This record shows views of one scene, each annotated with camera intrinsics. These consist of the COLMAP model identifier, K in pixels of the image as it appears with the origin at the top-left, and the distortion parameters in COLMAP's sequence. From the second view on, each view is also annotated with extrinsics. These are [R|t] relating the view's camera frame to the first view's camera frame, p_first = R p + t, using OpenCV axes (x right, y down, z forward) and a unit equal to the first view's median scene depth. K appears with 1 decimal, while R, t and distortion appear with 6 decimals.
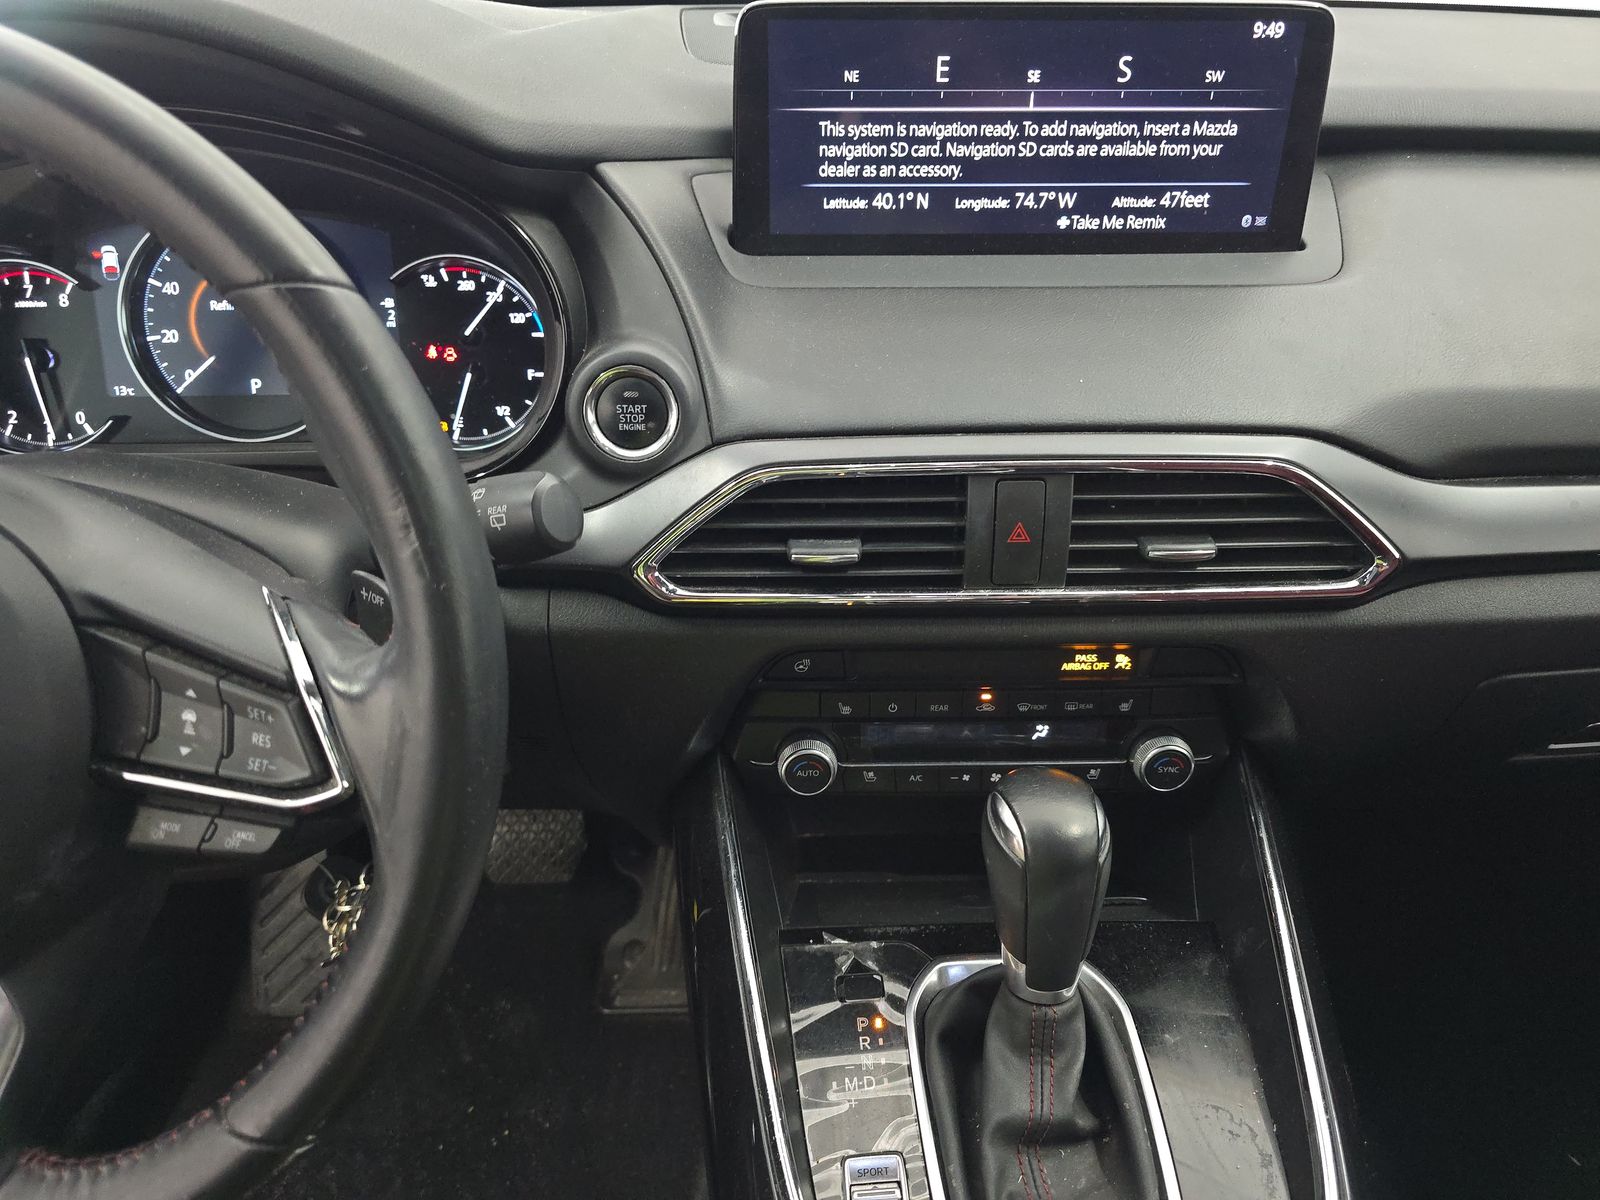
lens RADIAL K [[1049.8, 0, 800.0], [0, 1049.8, 600.0], [0, 0, 1]] dist [0.009928, -0.027136]
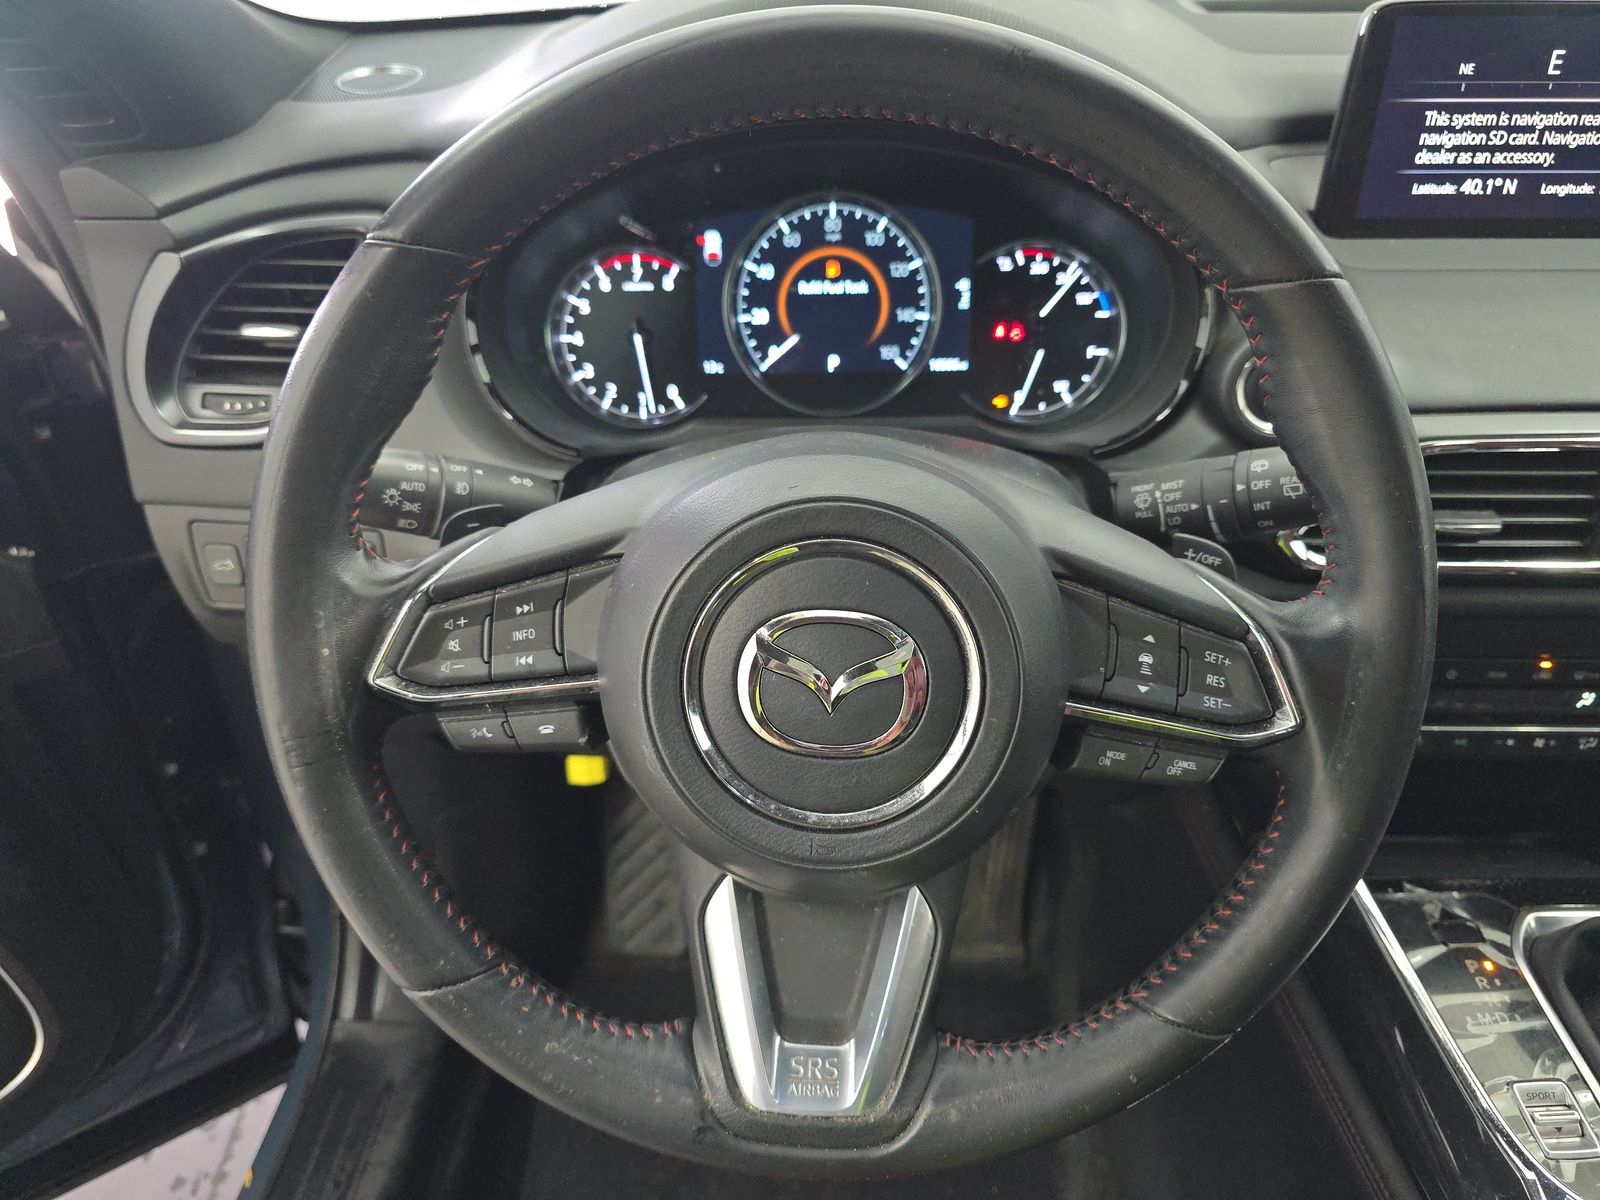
lens RADIAL K [[1063.5, 0, 800.0], [0, 1063.5, 600.0], [0, 0, 1]] dist [-0.001751, -0.021507]
pose [[0.996892, 0.017160, -0.076885, -0.496042], [-0.015242, 0.999560, 0.025458, 0.013156], [0.077288, -0.024207, 0.996715, -0.103508]]
